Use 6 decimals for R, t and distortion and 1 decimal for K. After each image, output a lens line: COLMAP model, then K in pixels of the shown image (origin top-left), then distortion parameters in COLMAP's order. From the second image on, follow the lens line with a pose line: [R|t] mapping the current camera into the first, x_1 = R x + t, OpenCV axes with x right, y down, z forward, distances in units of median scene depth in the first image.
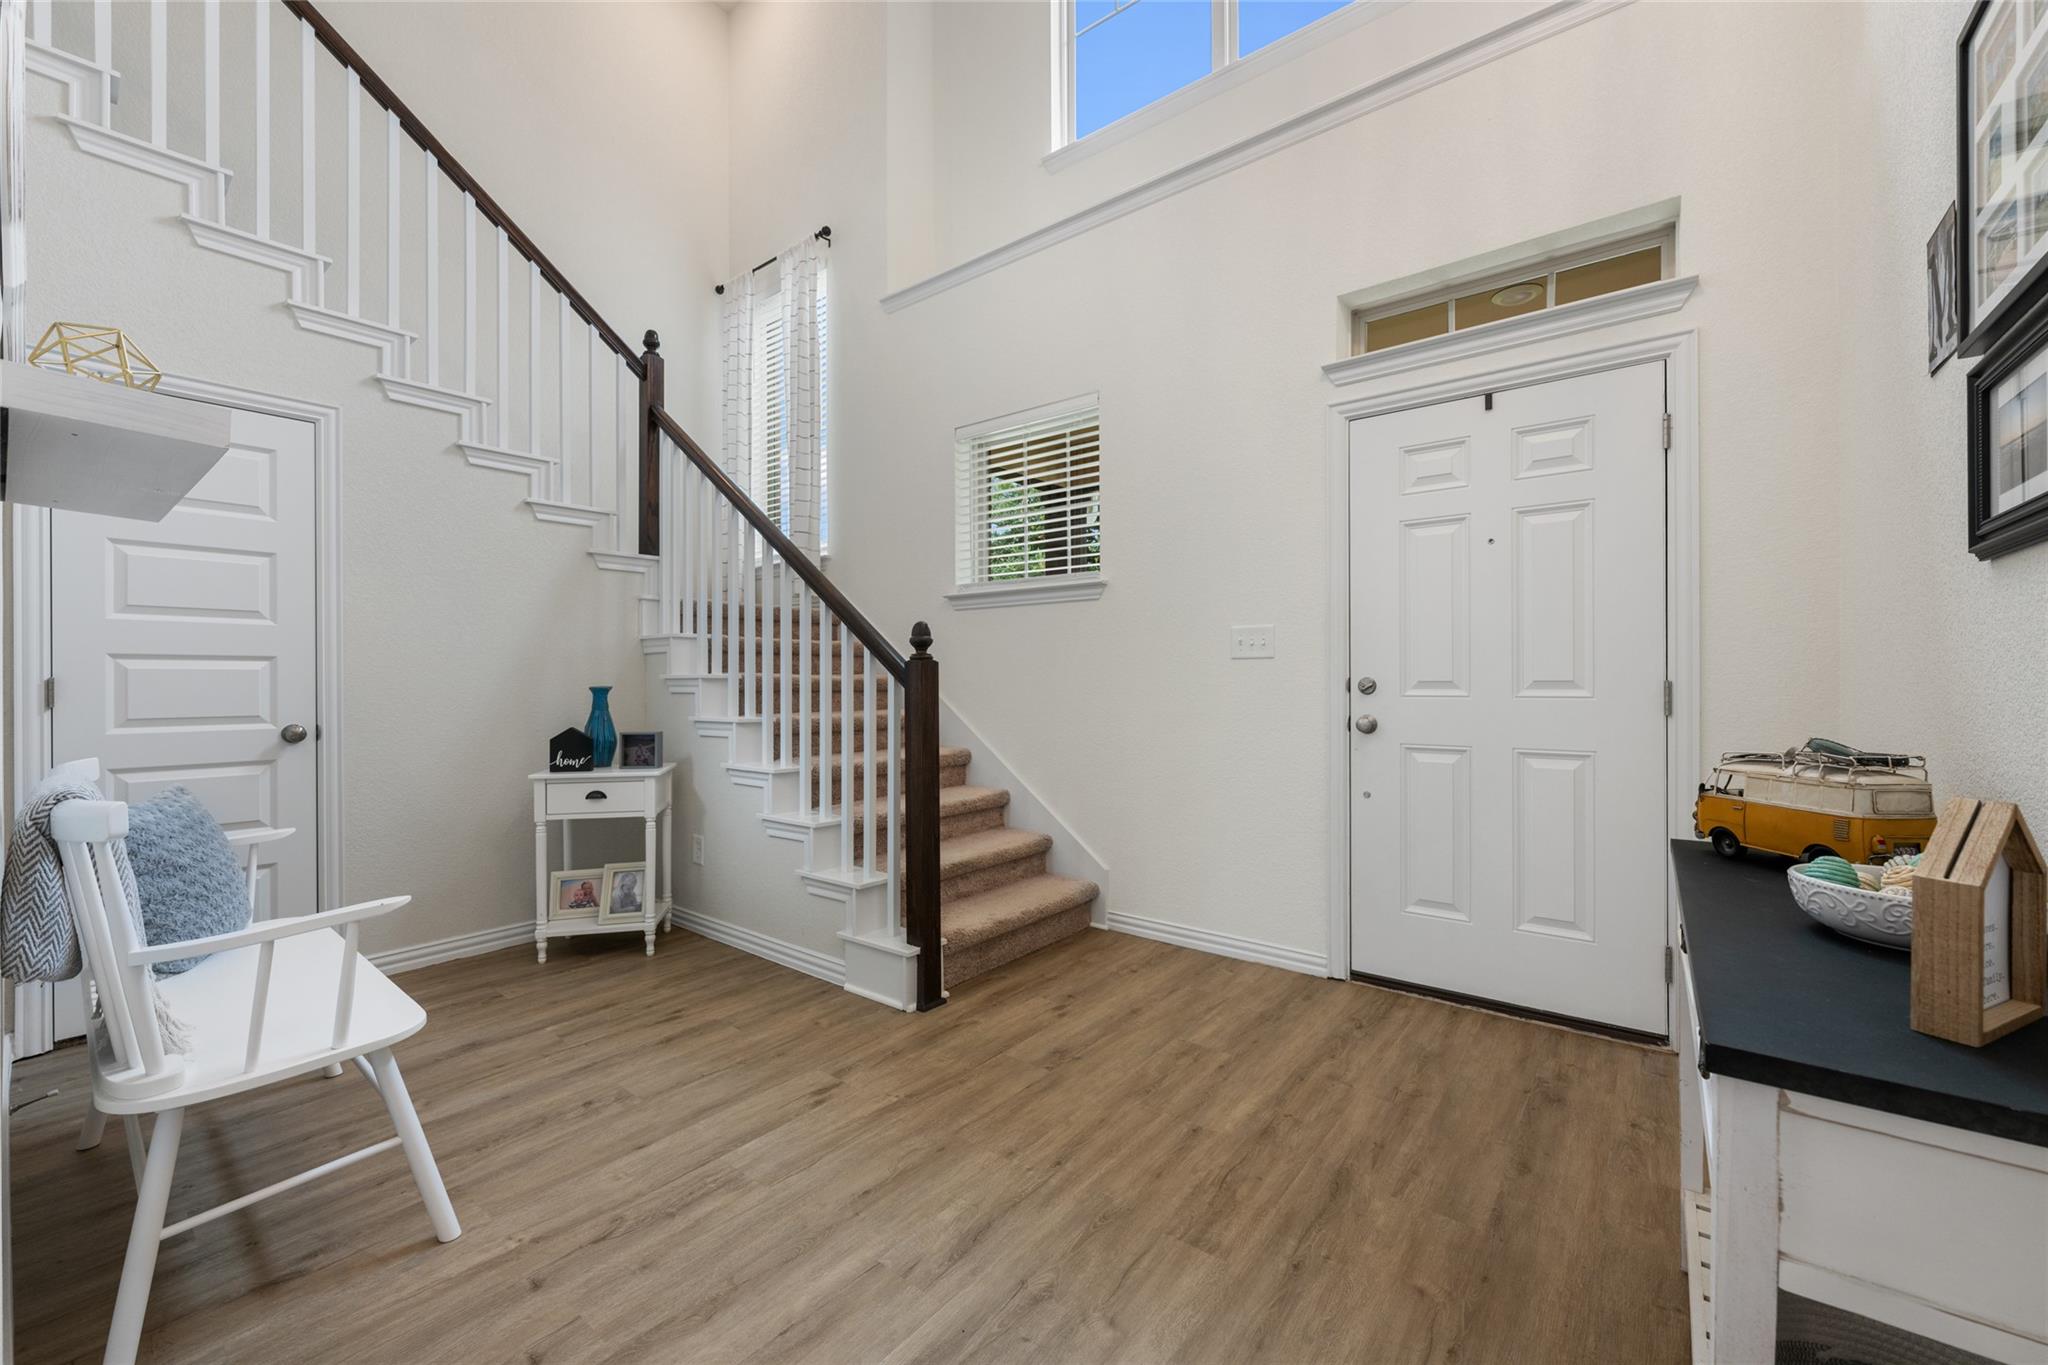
lens RADIAL K [[813.3, 0, 1023.4], [0, 813.3, 678.4], [0, 0, 1]] dist [0.000948, -0.000365]
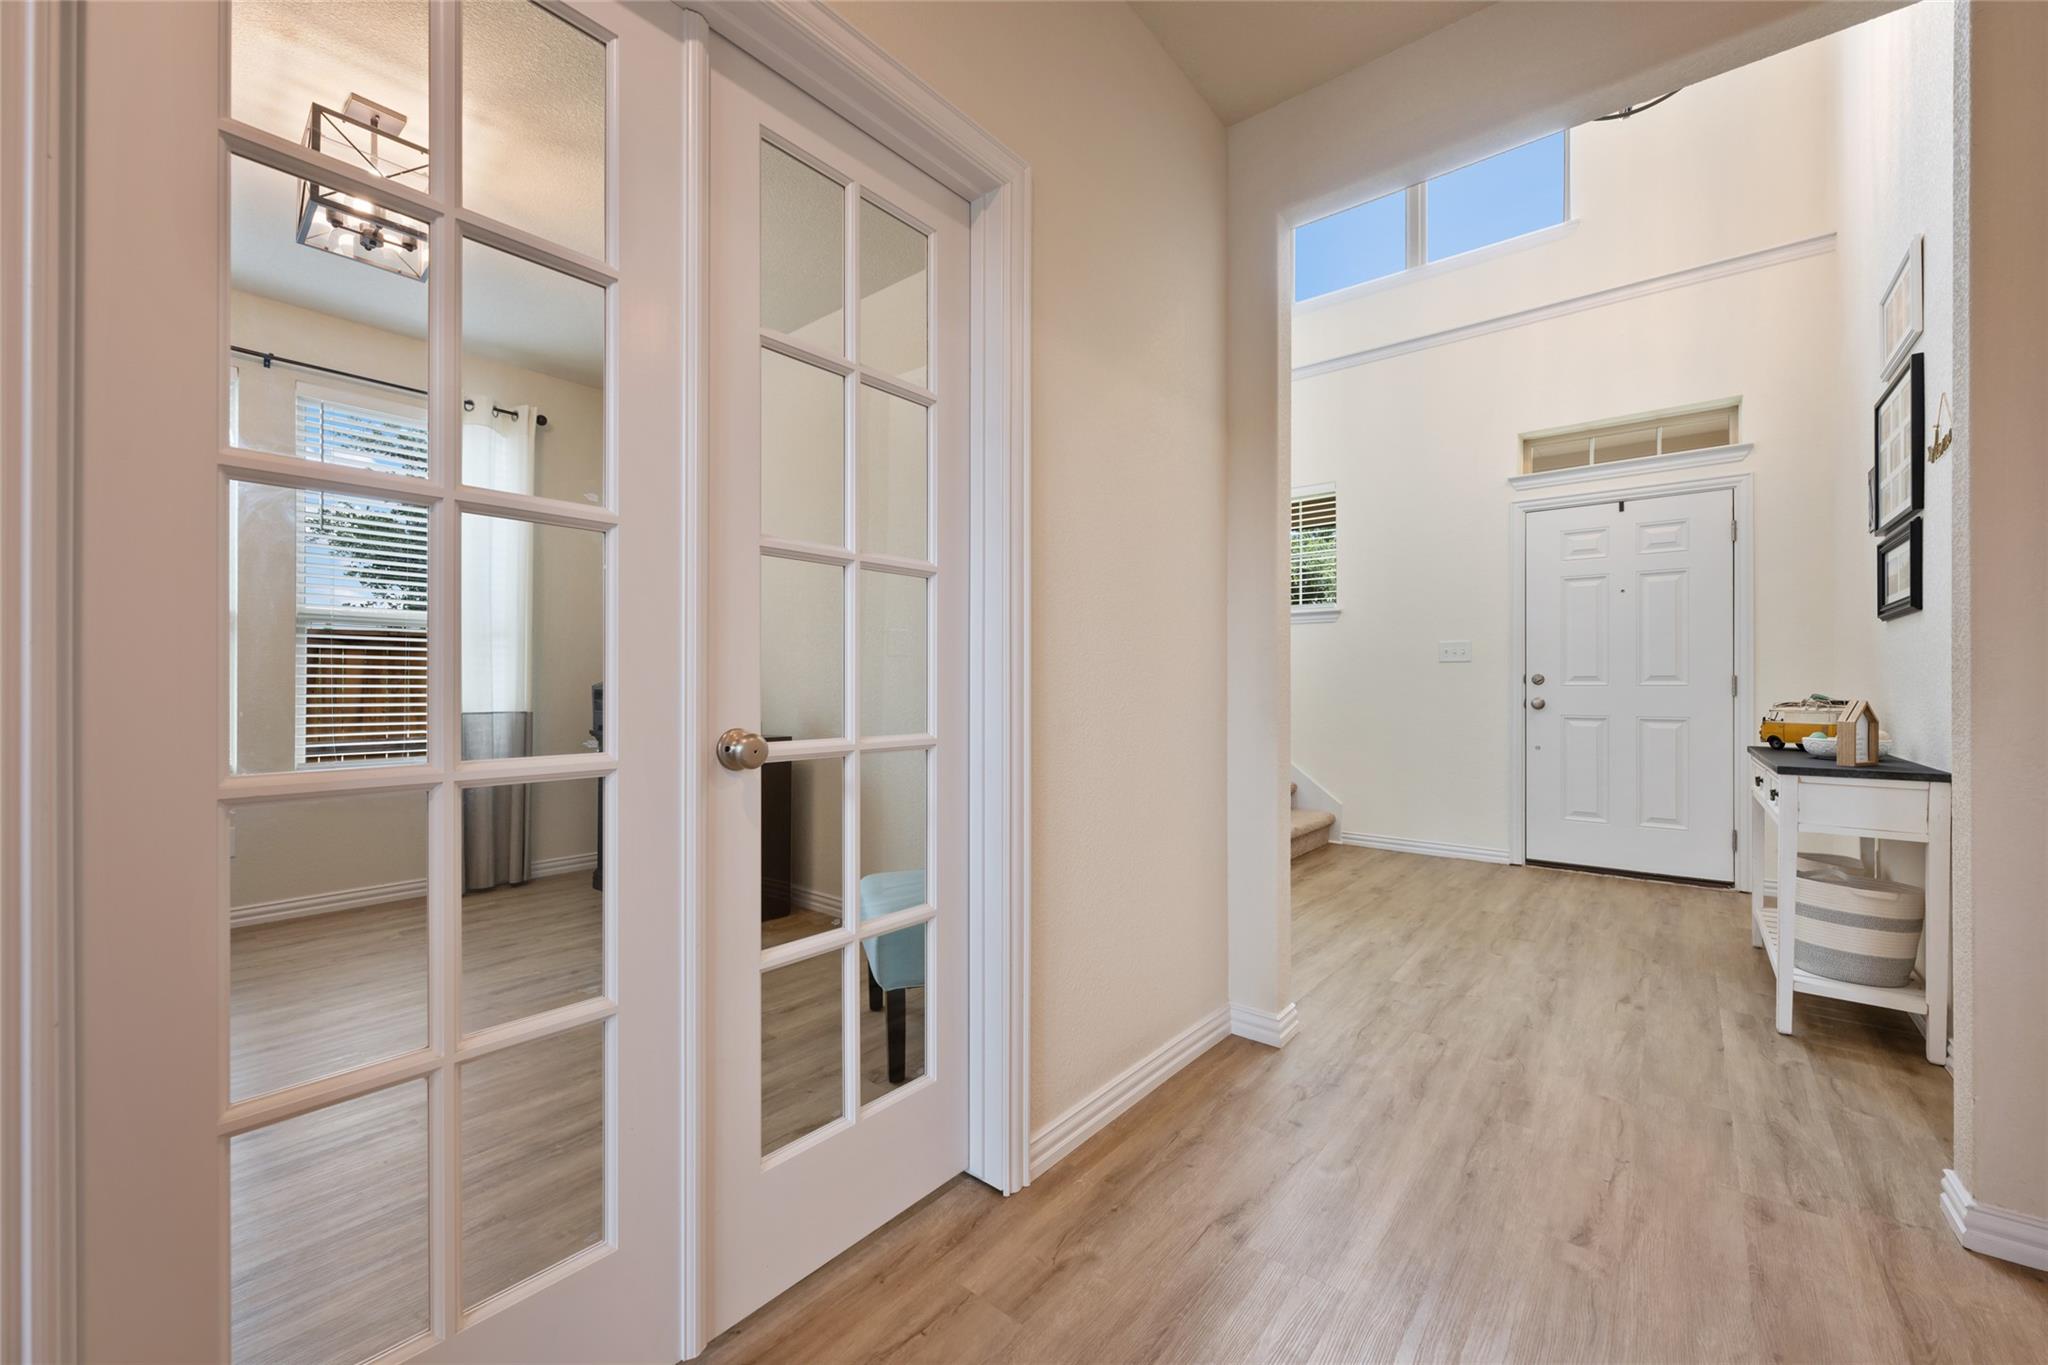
lens RADIAL K [[813.3, 0, 1020.0], [0, 813.3, 682.2], [0, 0, 1]] dist [0.000948, -0.000365]
pose [[0.999849, 0.004360, -0.016843, -0.688267], [-0.004400, 0.999988, -0.002333, 0.027682], [0.016833, 0.002407, 0.999855, -0.744871]]
